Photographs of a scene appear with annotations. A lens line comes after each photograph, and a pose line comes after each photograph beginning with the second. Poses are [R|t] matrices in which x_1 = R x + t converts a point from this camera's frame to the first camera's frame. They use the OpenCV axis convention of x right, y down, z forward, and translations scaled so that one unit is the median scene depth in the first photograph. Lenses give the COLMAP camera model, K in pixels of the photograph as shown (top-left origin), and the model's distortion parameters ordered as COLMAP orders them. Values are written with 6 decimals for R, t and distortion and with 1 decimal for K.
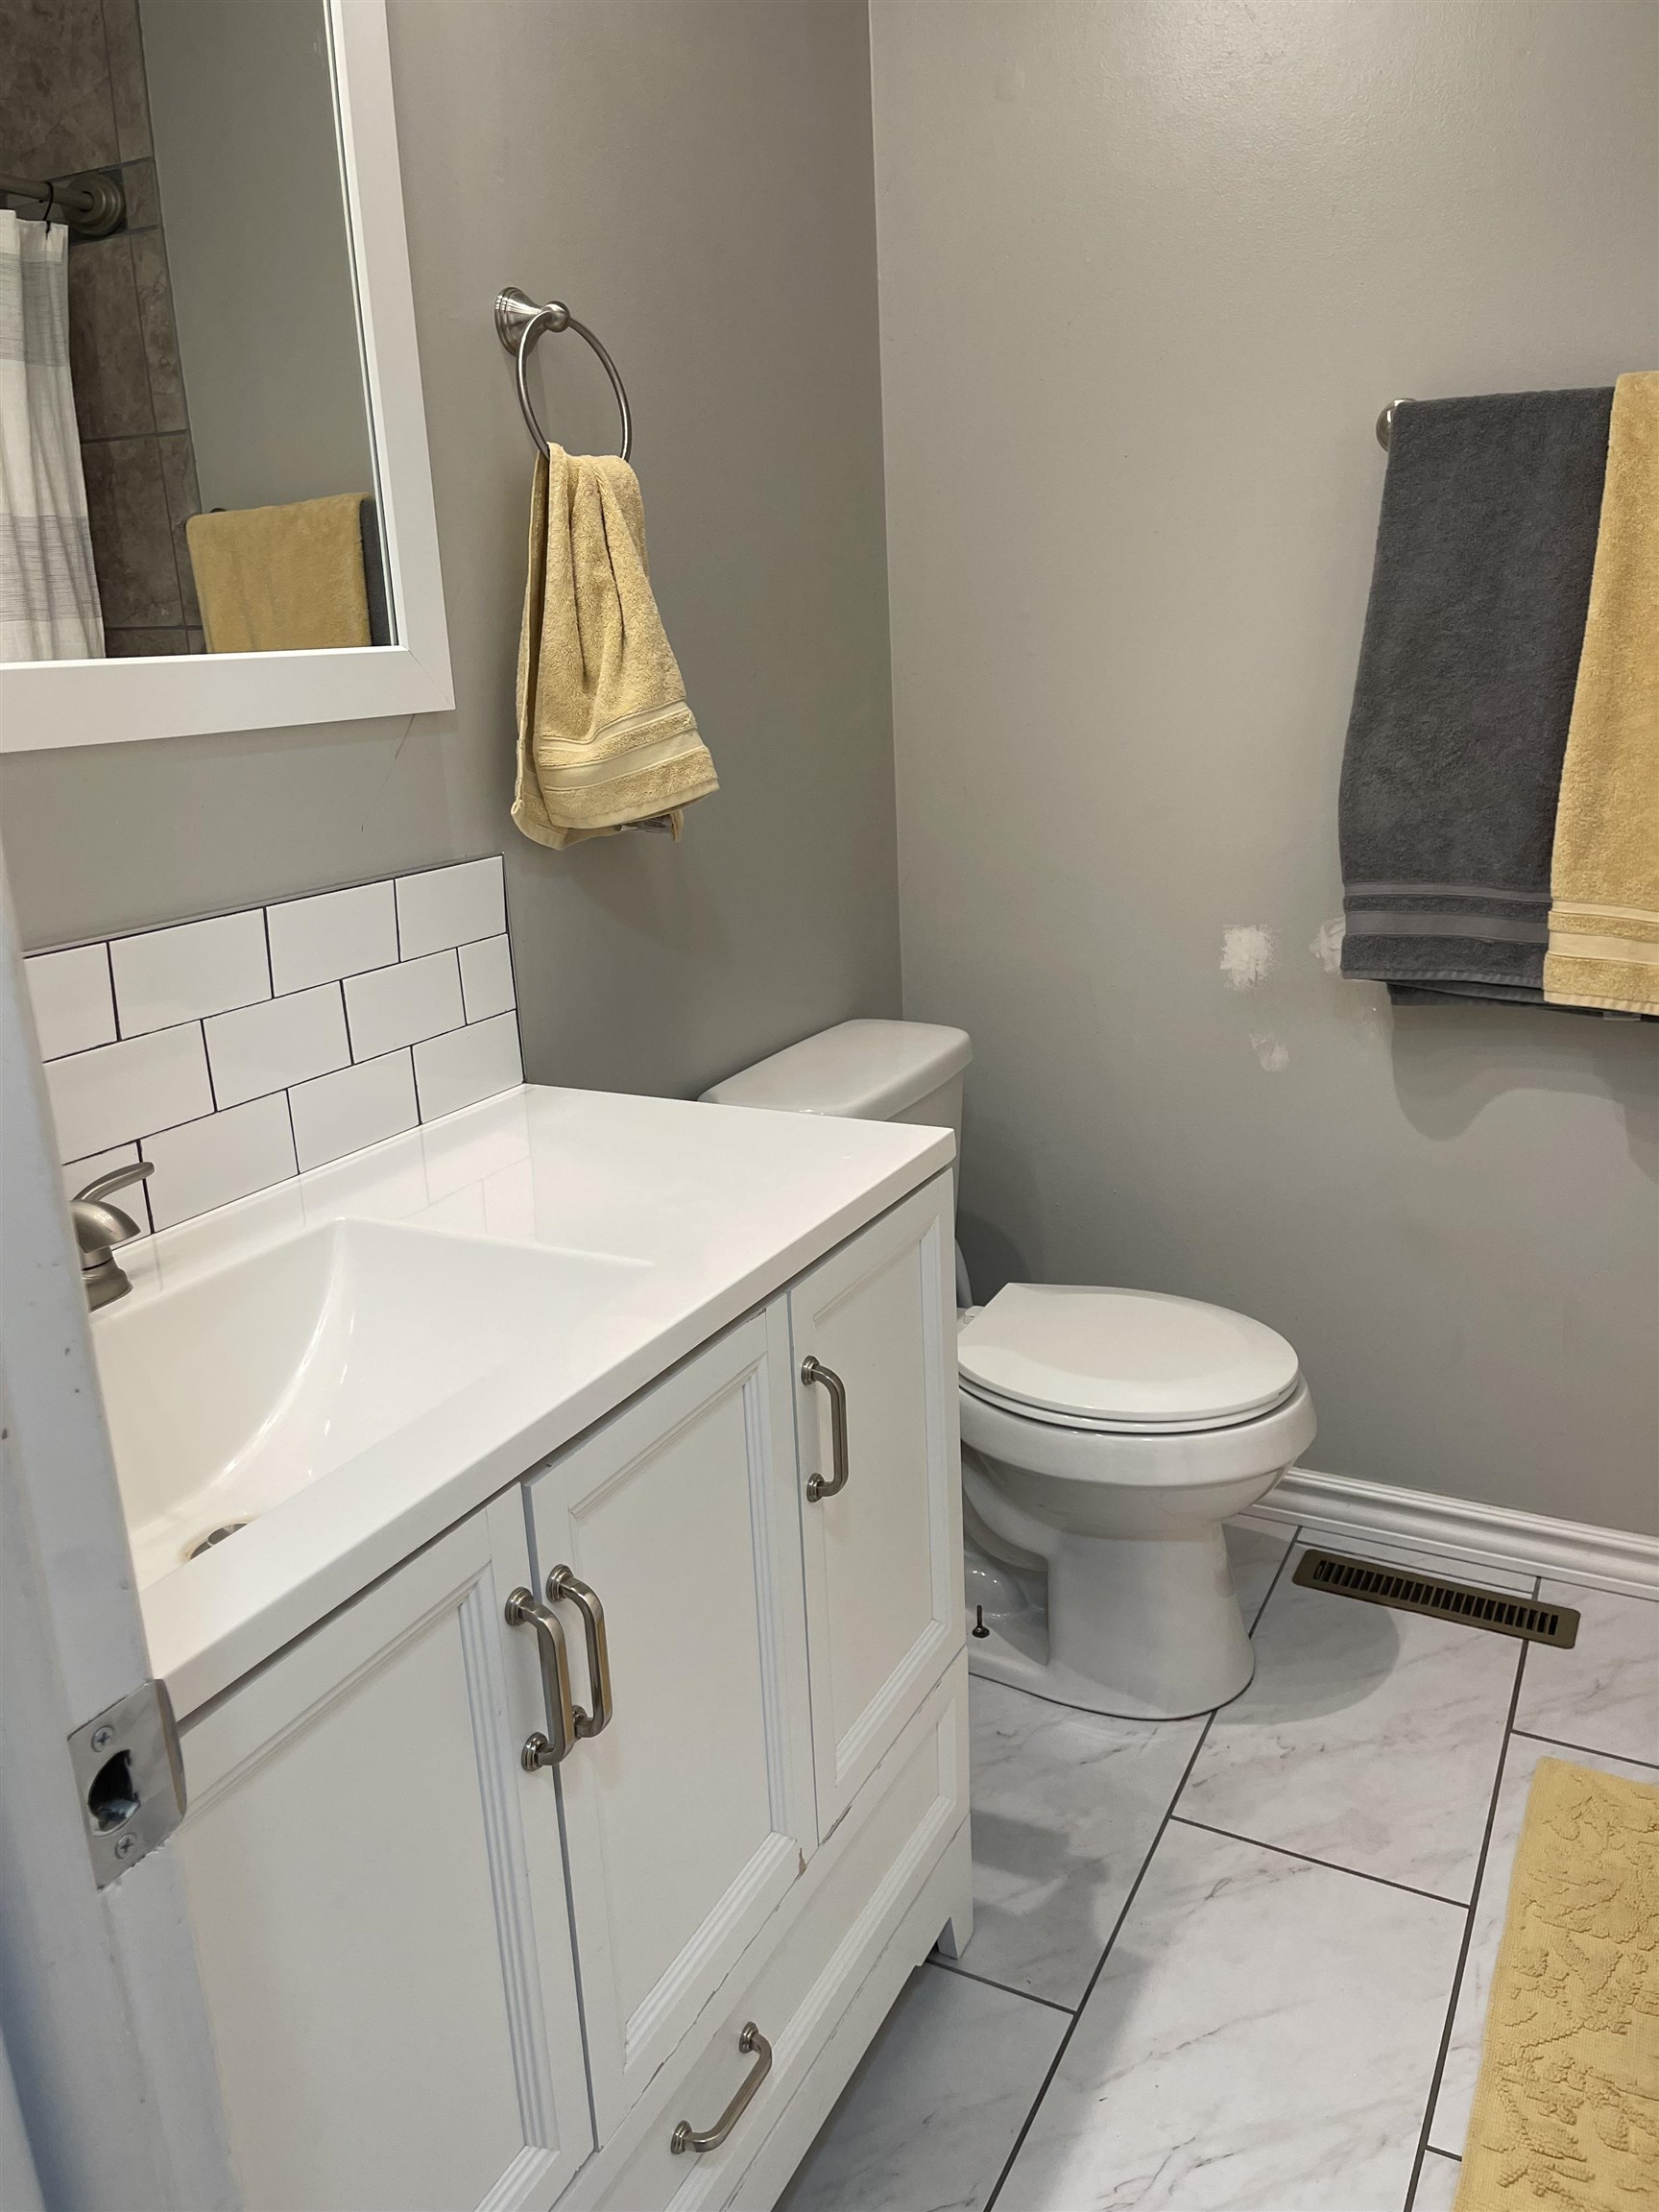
lens RADIAL K [[1685.2, 0, 829.1], [0, 1685.2, 1105.7], [0, 0, 1]] dist [0.064560, -0.064496]
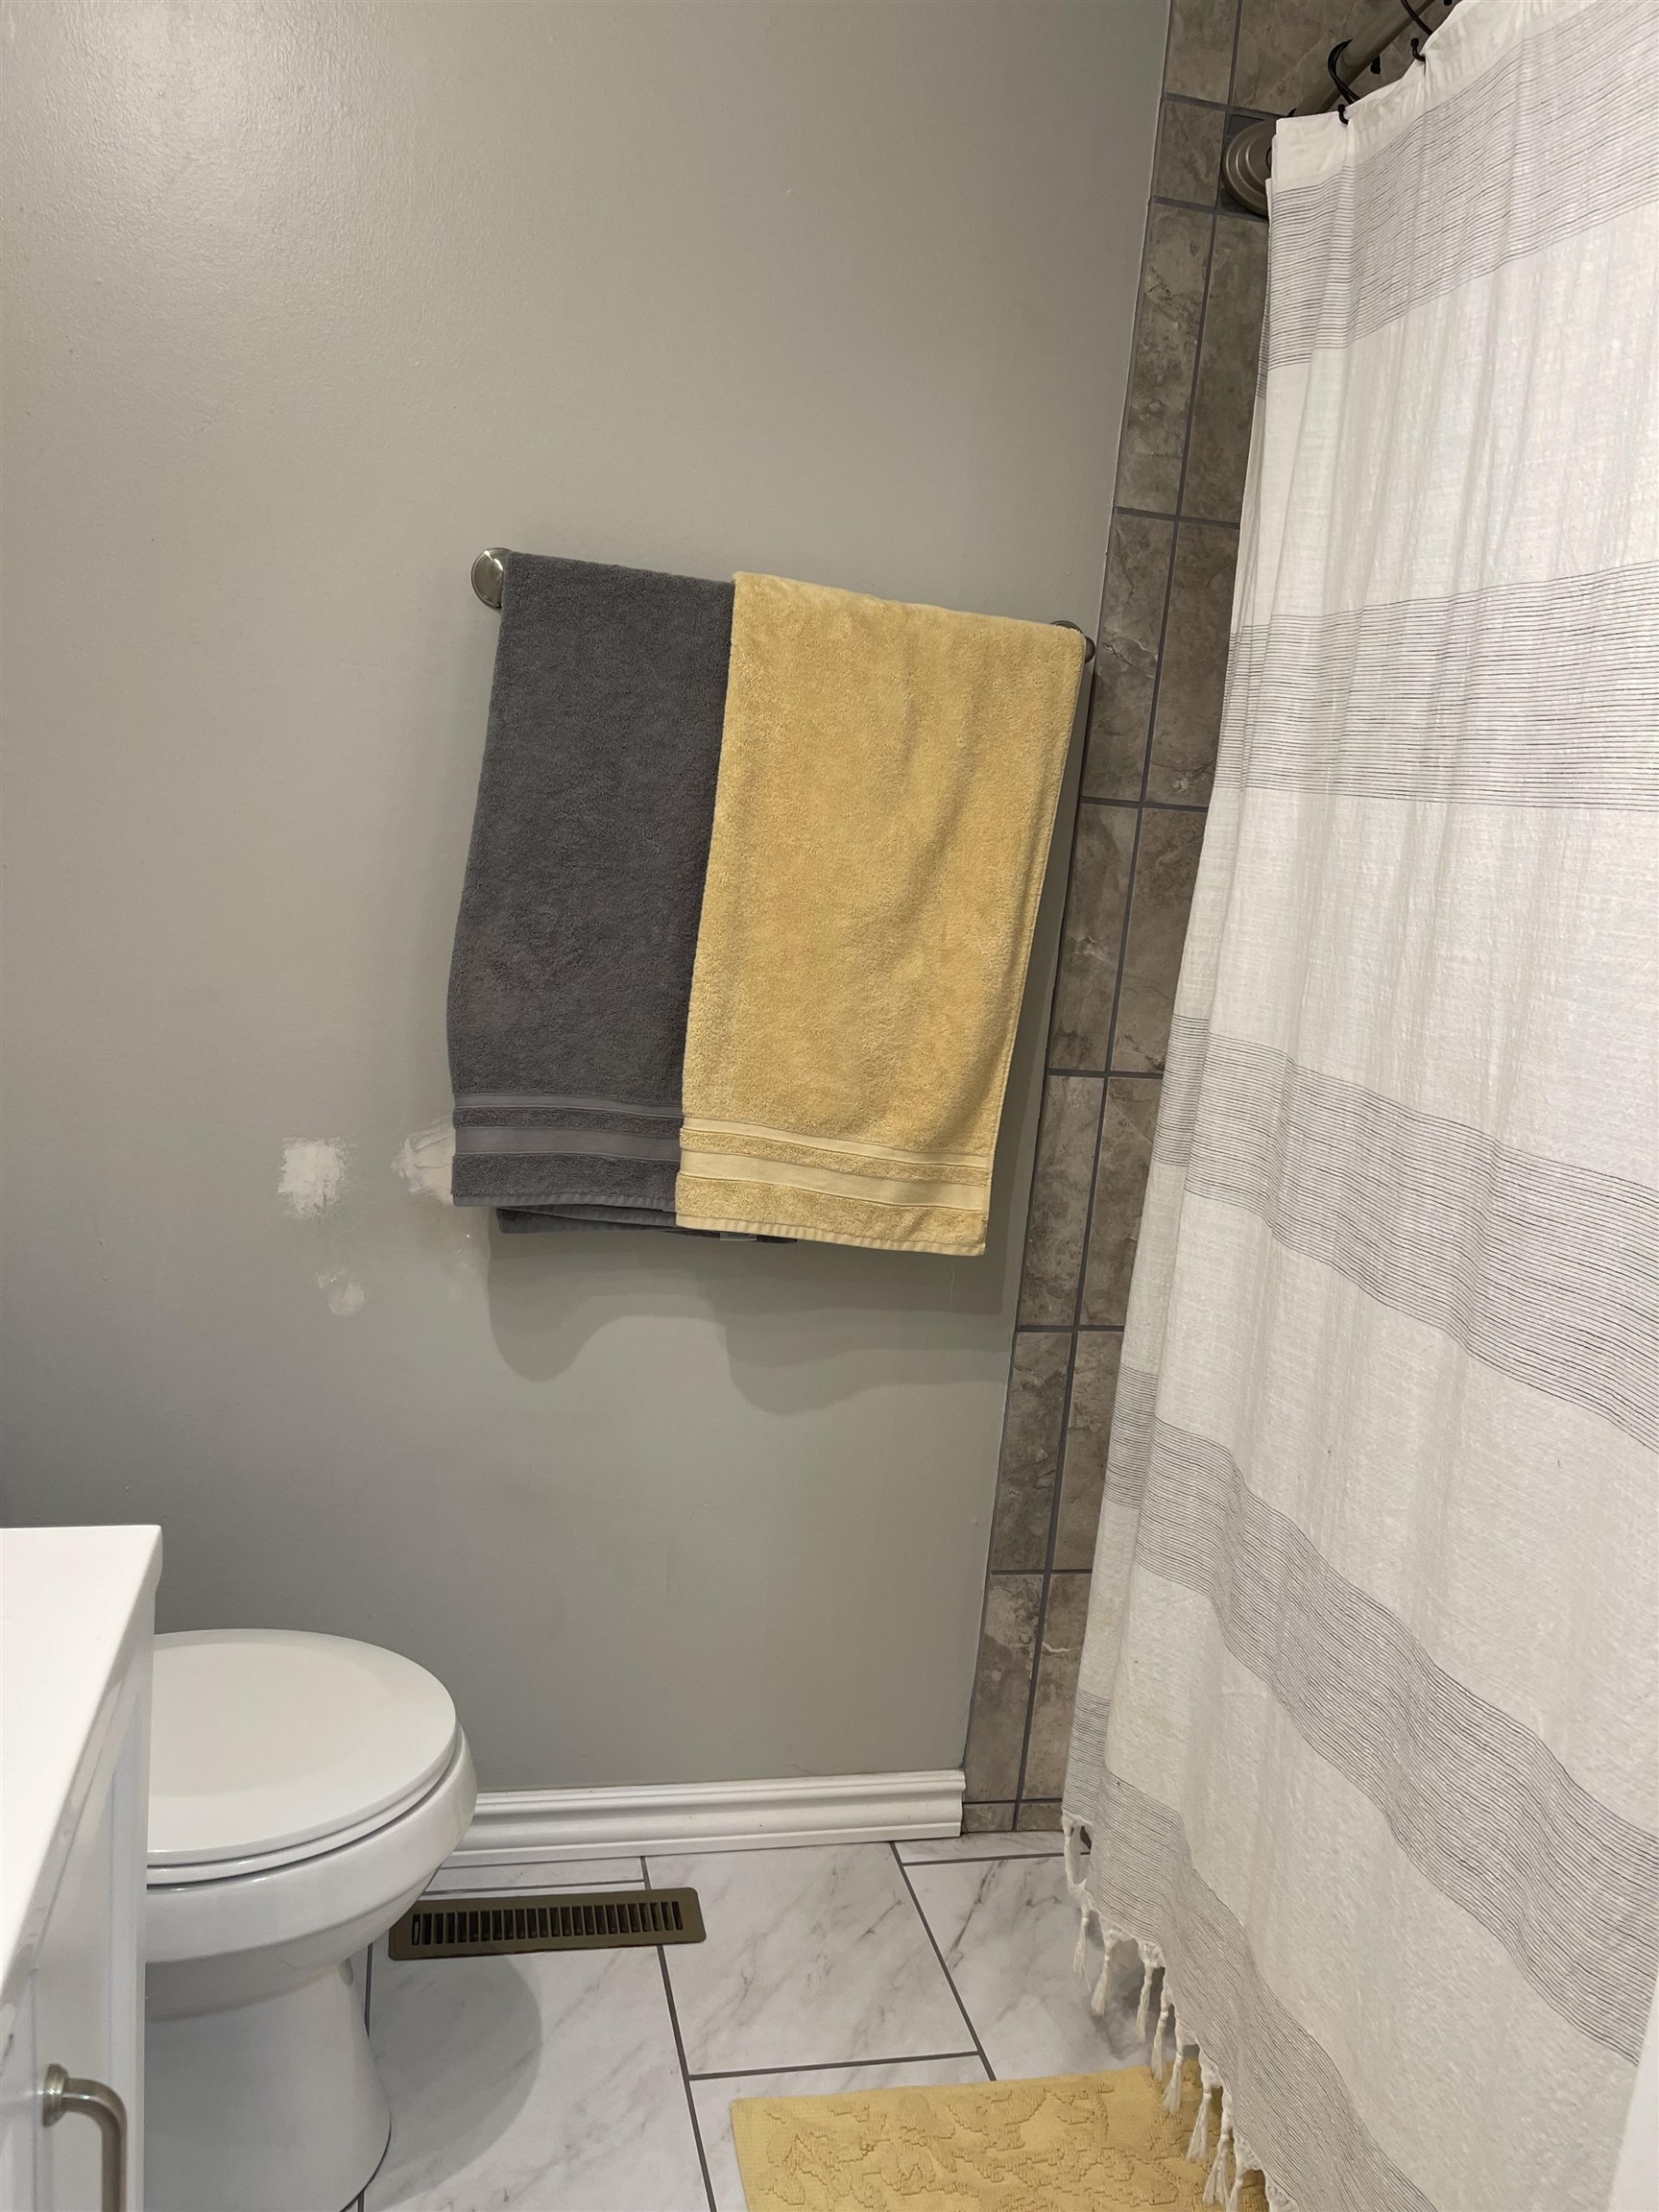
lens RADIAL K [[1685.2, 0, 829.2], [0, 1685.2, 1109.3], [0, 0, 1]] dist [0.064560, -0.064496]
pose [[0.759890, -0.003868, 0.650040, -0.103666], [0.061928, 0.995865, -0.066467, -0.057748], [-0.647095, 0.090763, 0.756987, 0.253083]]
